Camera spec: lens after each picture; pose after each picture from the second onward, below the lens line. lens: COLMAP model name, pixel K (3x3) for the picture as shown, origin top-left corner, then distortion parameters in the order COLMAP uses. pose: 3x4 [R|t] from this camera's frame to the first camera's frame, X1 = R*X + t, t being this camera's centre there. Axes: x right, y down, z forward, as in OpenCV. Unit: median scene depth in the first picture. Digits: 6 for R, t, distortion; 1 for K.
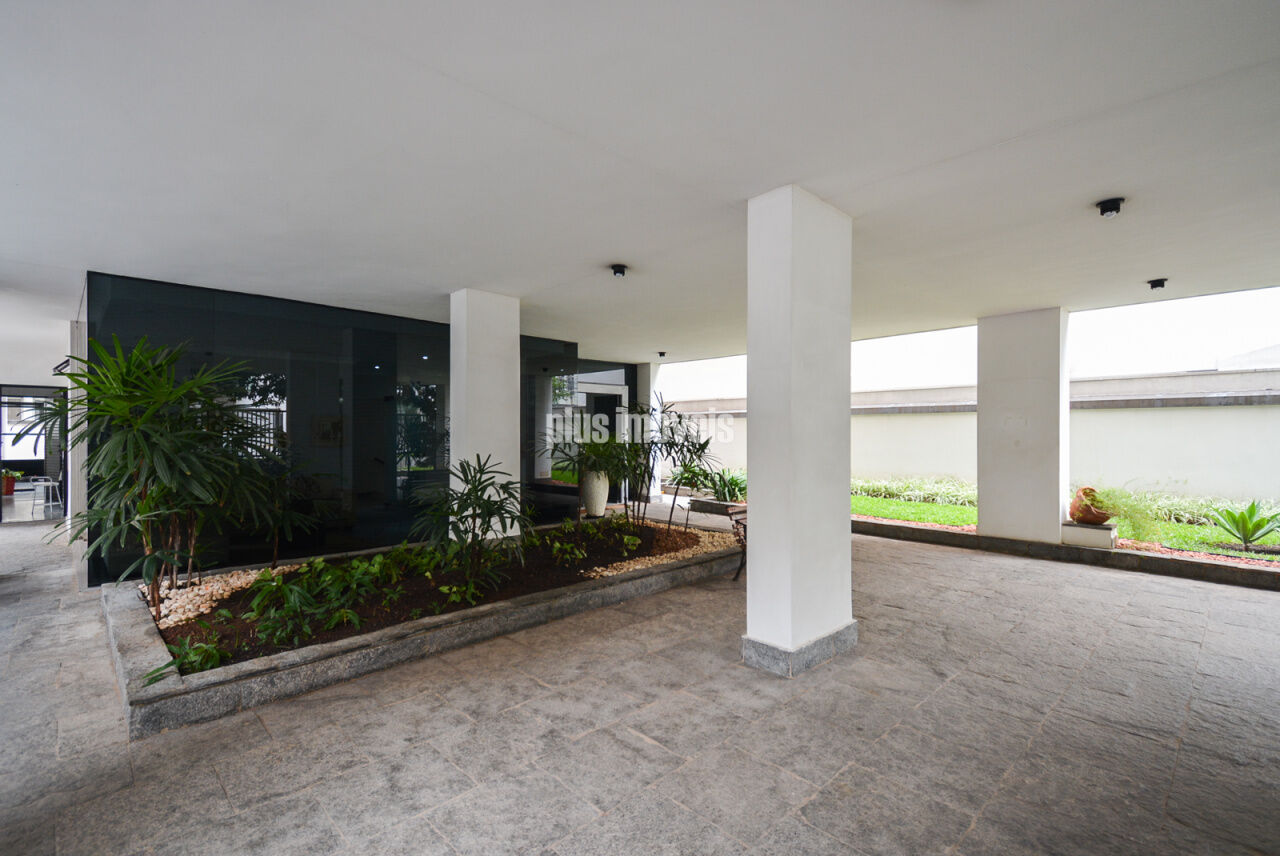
lens RADIAL K [[574.7, 0, 600.8], [0, 574.7, 421.0], [0, 0, 1]] dist [0.045929, -0.026605]
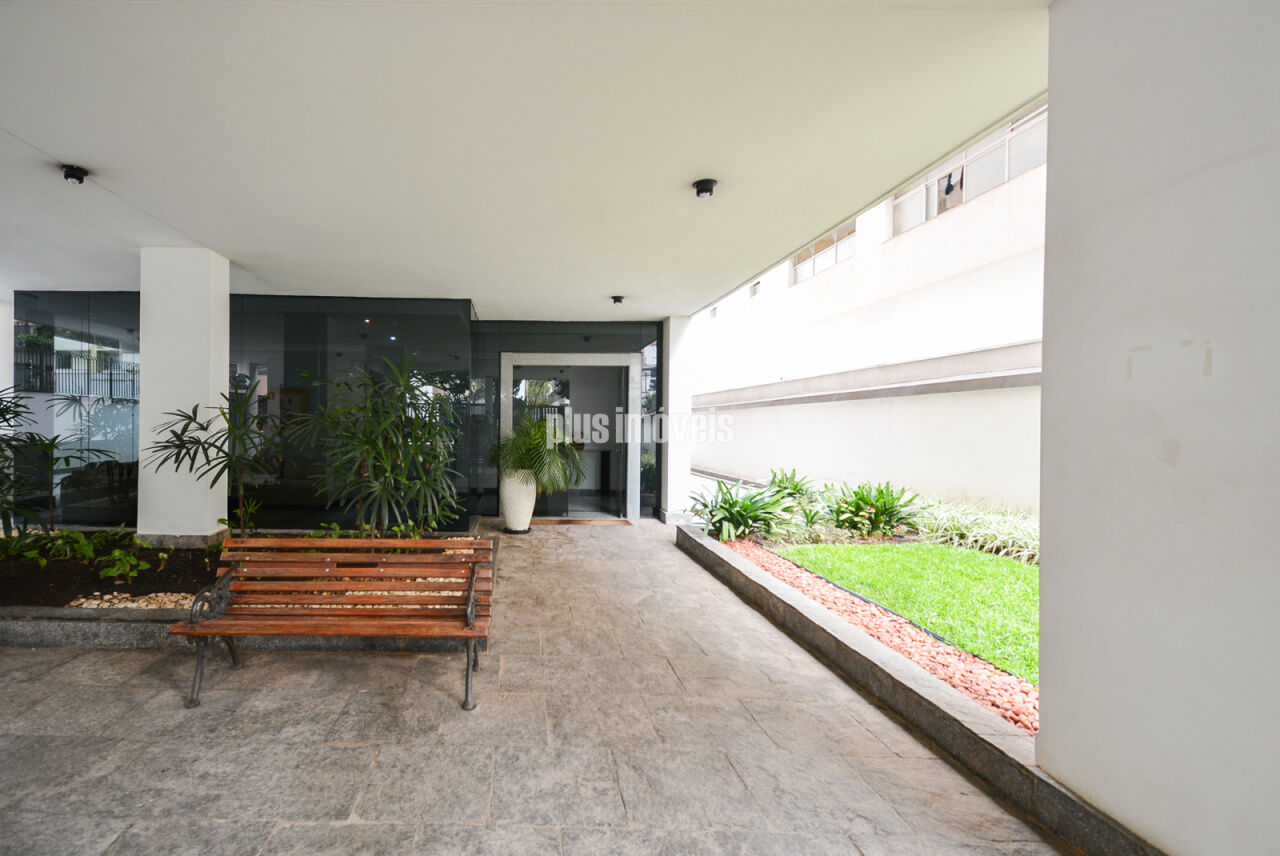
lens RADIAL K [[574.7, 0, 600.8], [0, 574.7, 421.0], [0, 0, 1]] dist [0.045929, -0.026605]
pose [[0.725444, 0.004583, -0.688266, 0.995978], [0.005421, 0.999909, 0.012372, 0.028922], [0.688260, -0.012706, 0.725353, 0.922324]]
